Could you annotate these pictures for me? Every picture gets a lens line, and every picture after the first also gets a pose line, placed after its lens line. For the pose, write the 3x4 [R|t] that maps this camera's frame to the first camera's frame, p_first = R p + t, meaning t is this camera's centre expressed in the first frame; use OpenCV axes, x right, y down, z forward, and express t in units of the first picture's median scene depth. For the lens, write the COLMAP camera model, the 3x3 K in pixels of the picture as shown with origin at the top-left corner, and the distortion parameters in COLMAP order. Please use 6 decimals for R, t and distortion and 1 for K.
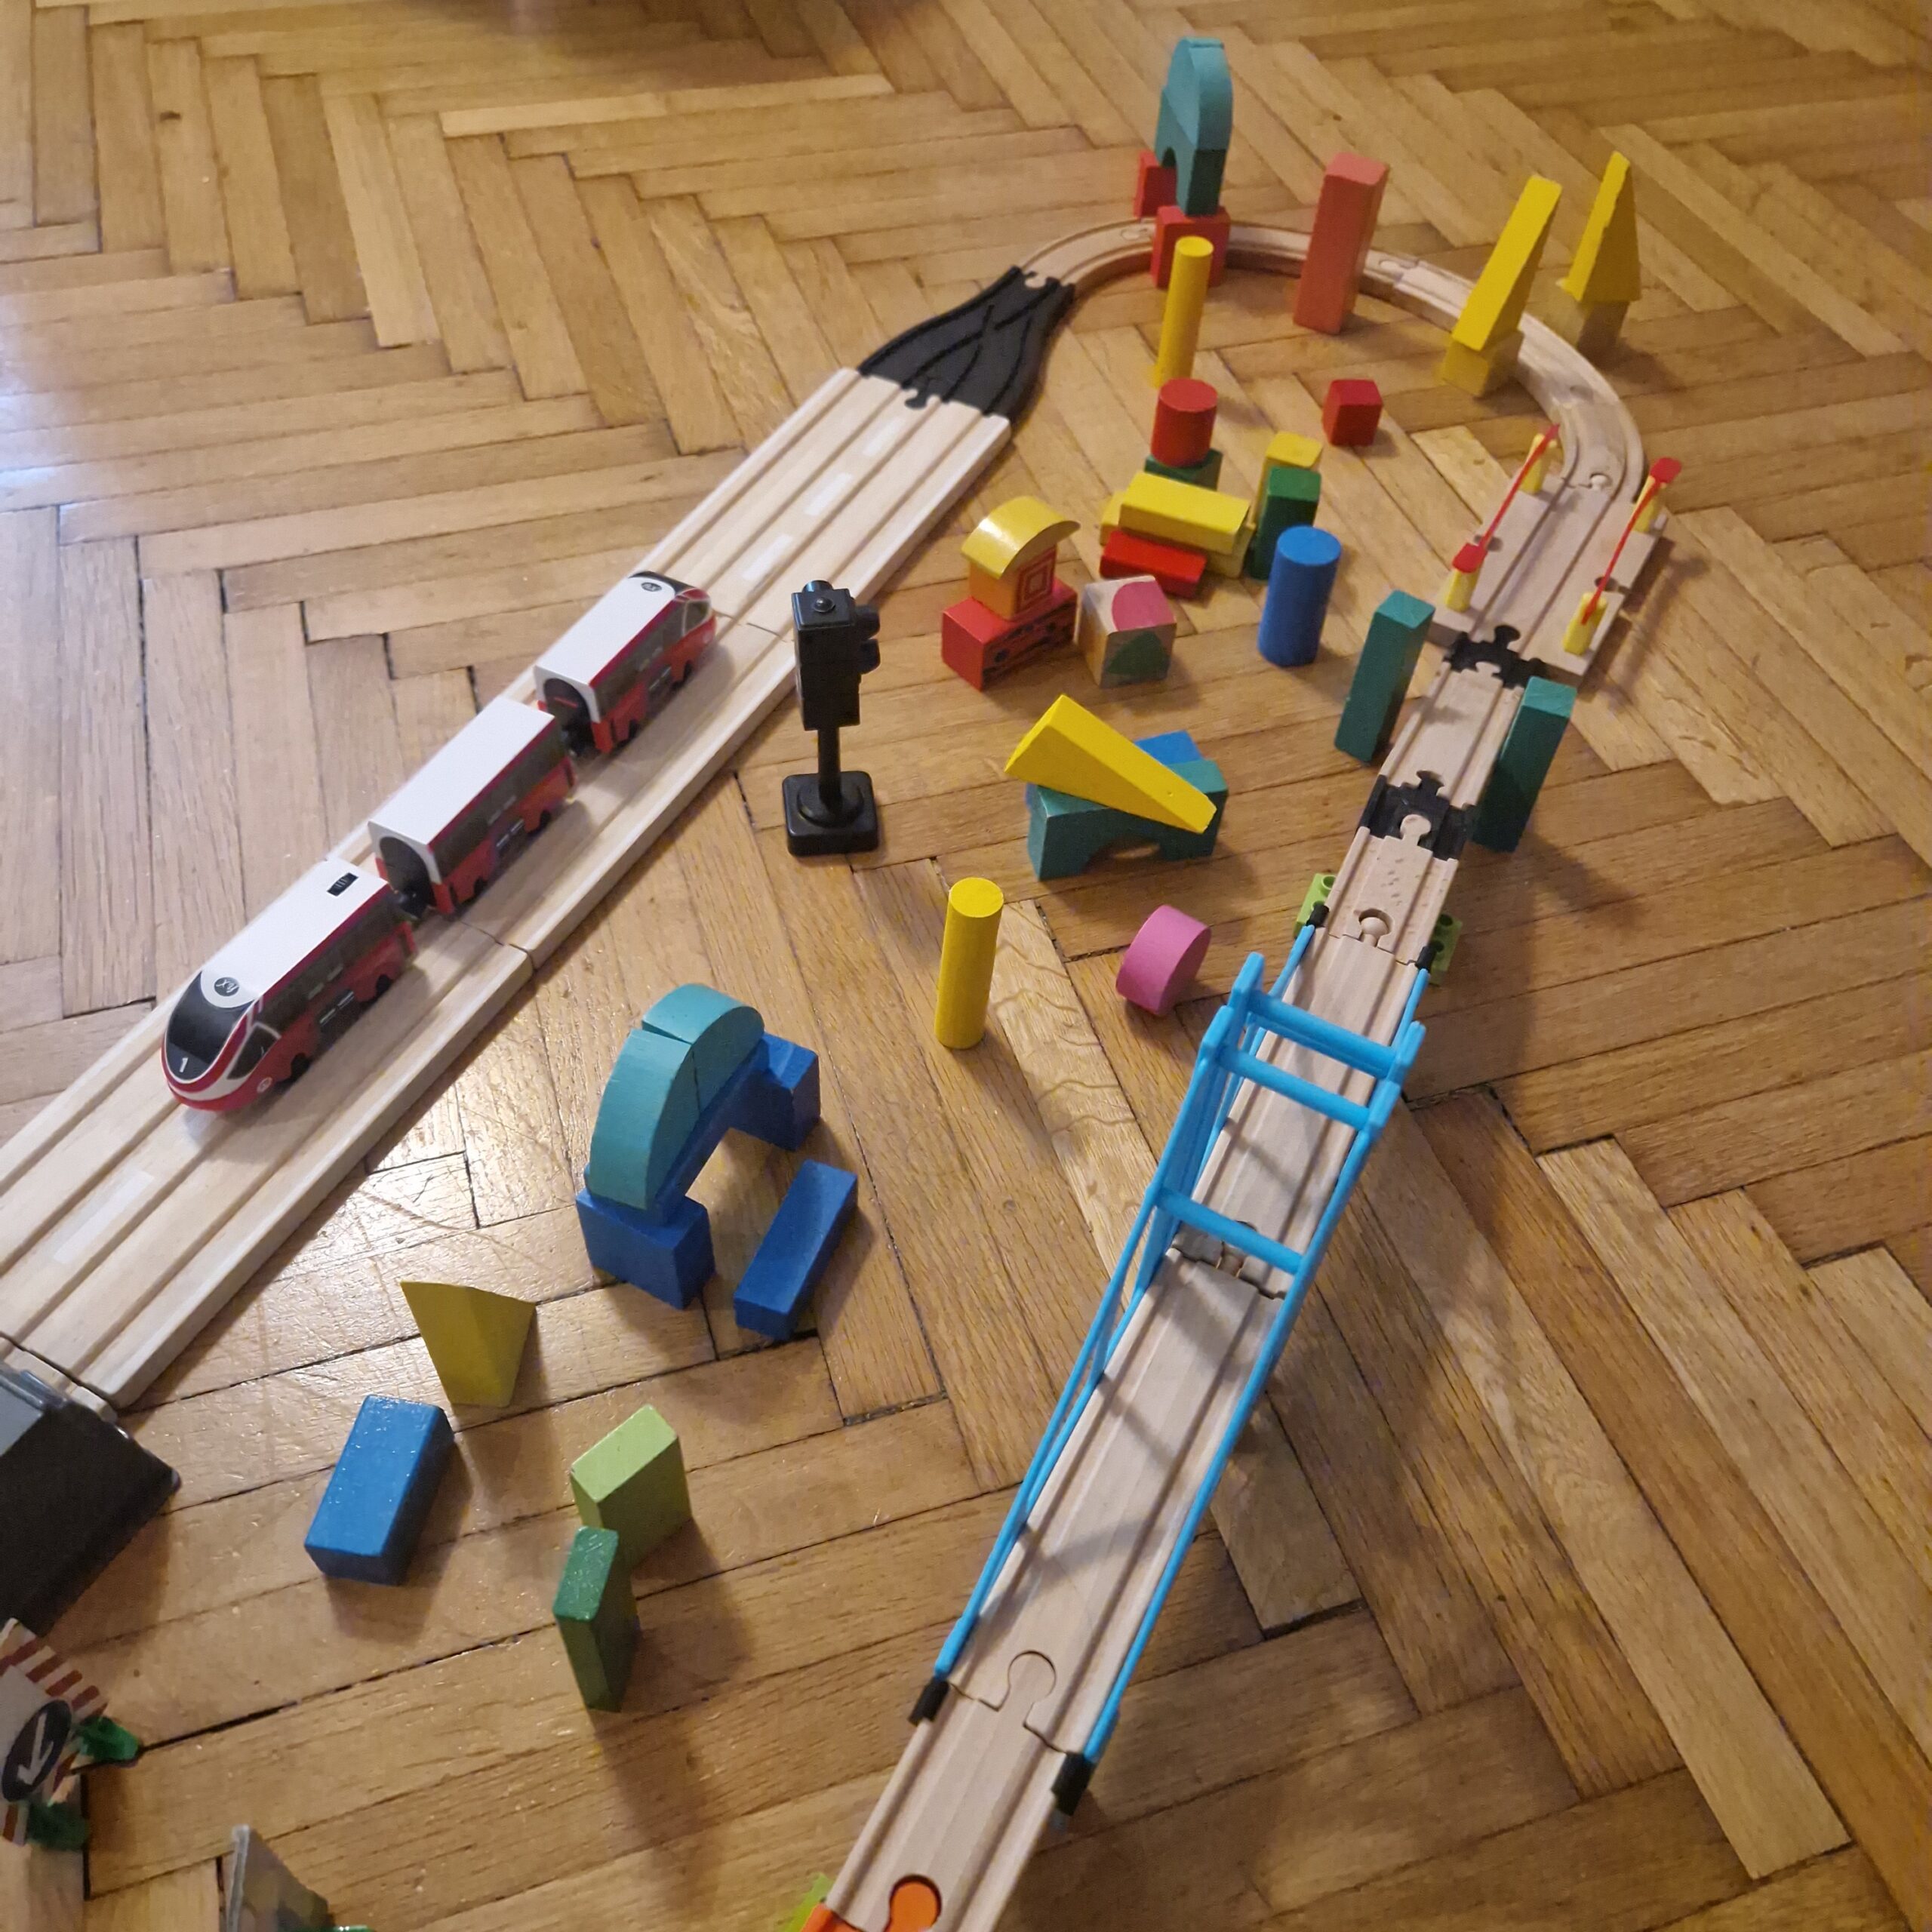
lens RADIAL K [[1725.2, 0, 957.8], [0, 1725.2, 958.2], [0, 0, 1]] dist [0.036244, 0.002537]
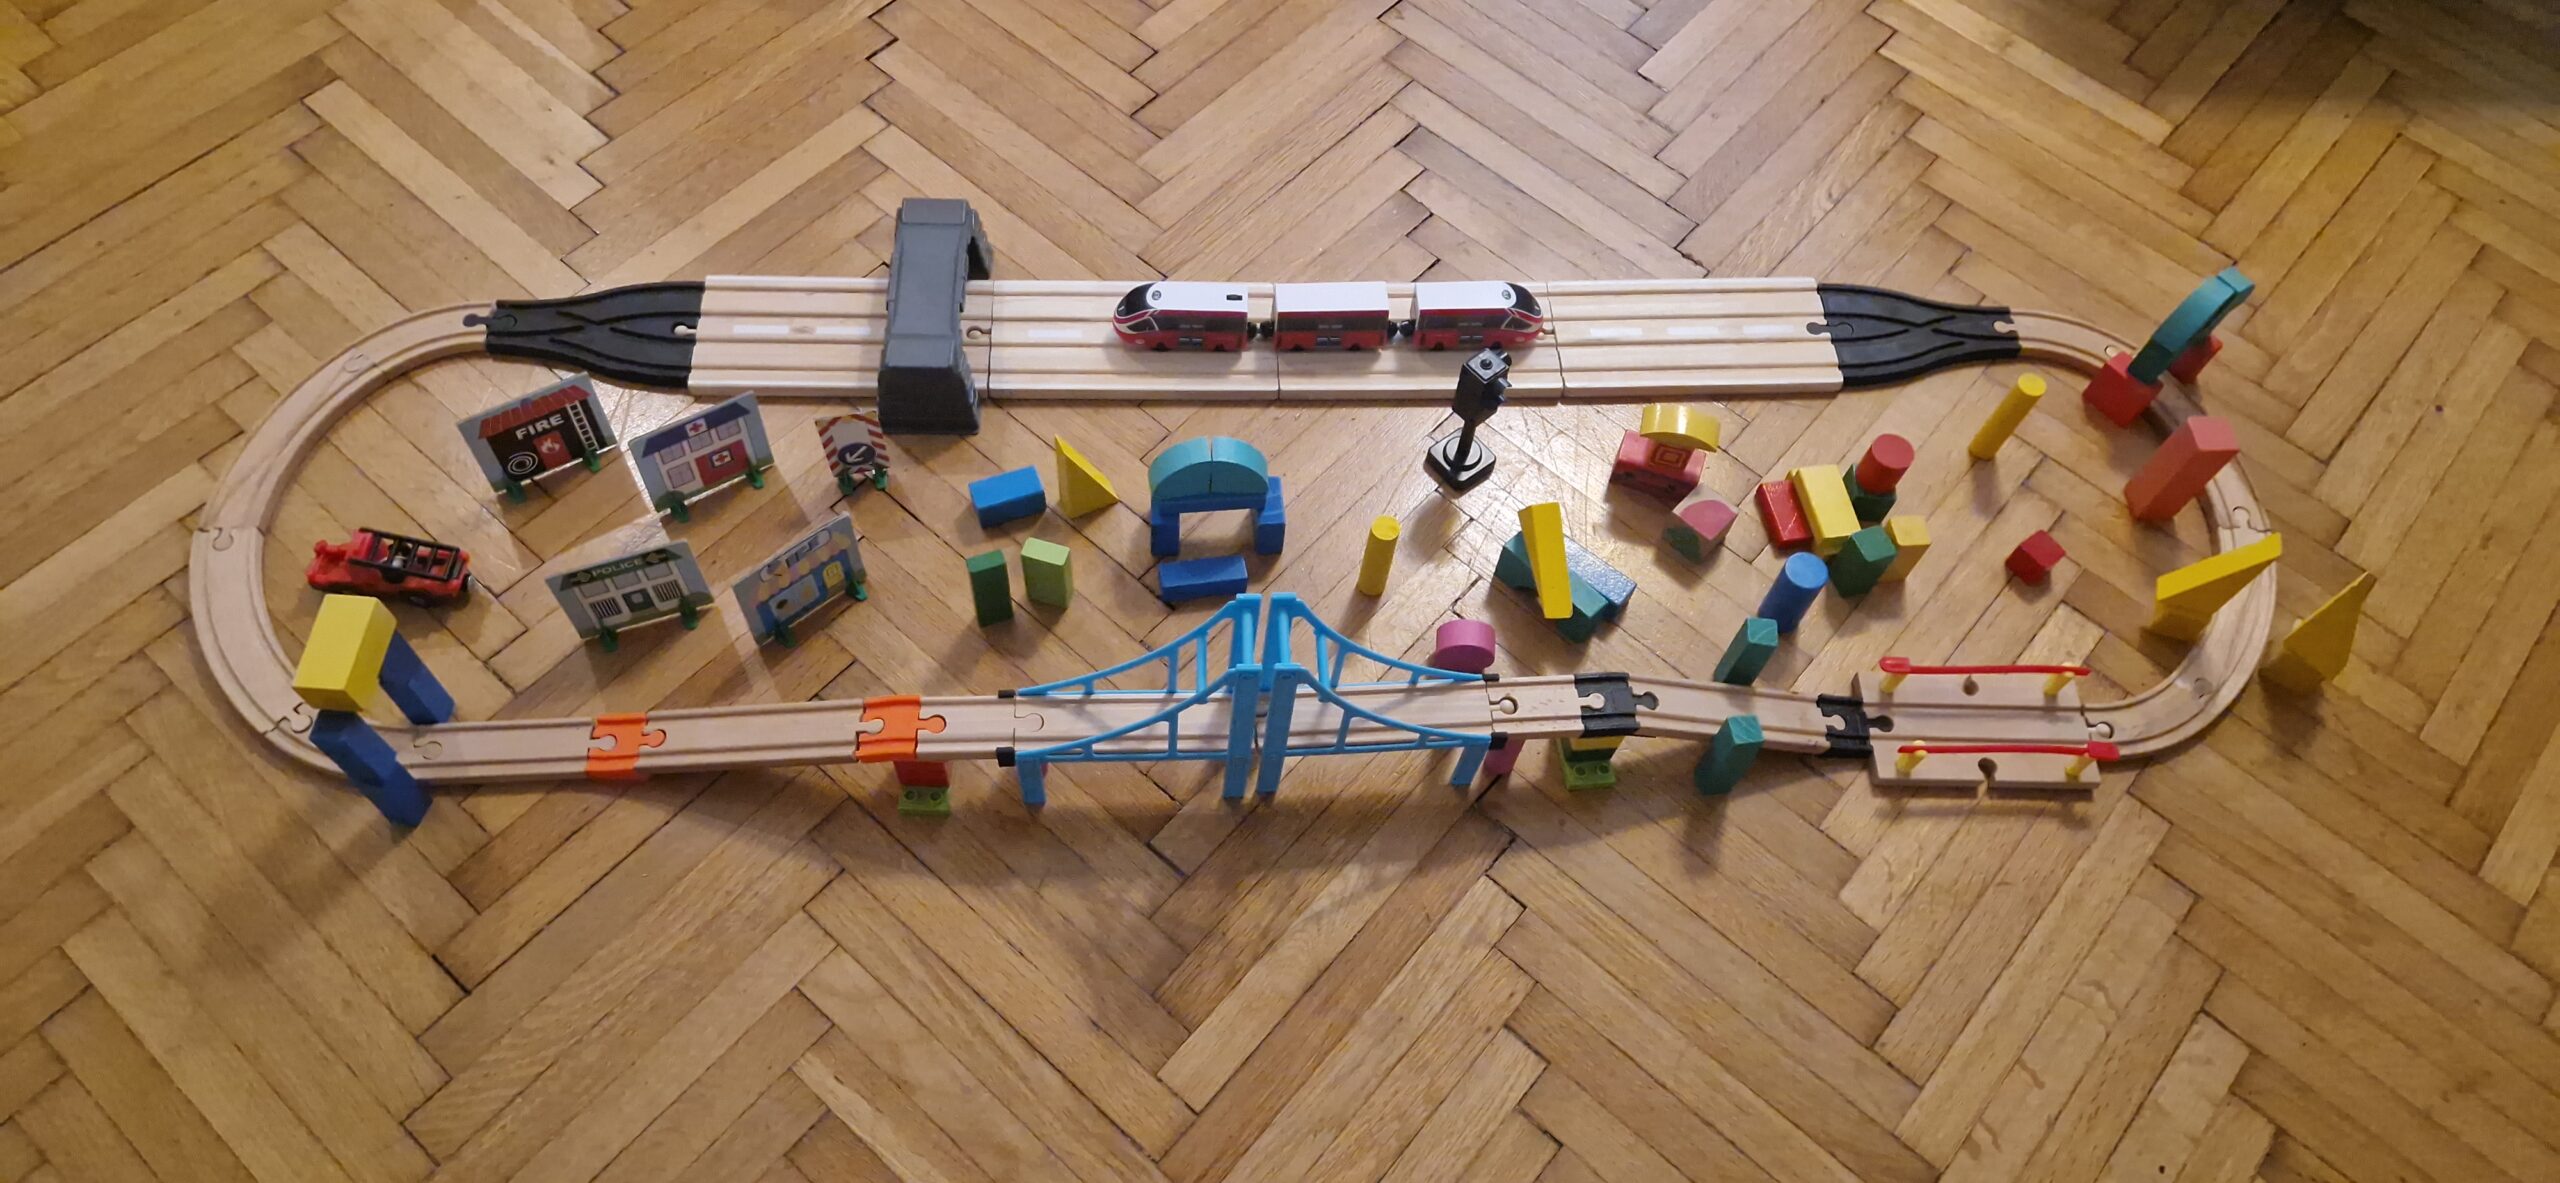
lens RADIAL K [[1736.2, 0, 1280.0], [0, 1736.2, 591.5], [0, 0, 1]] dist [0.055287, -0.045730]
pose [[0.509914, 0.736025, -0.445257, 0.608852], [-0.681634, 0.661461, 0.312801, -0.361645], [0.524750, 0.144001, 0.838988, -0.449255]]
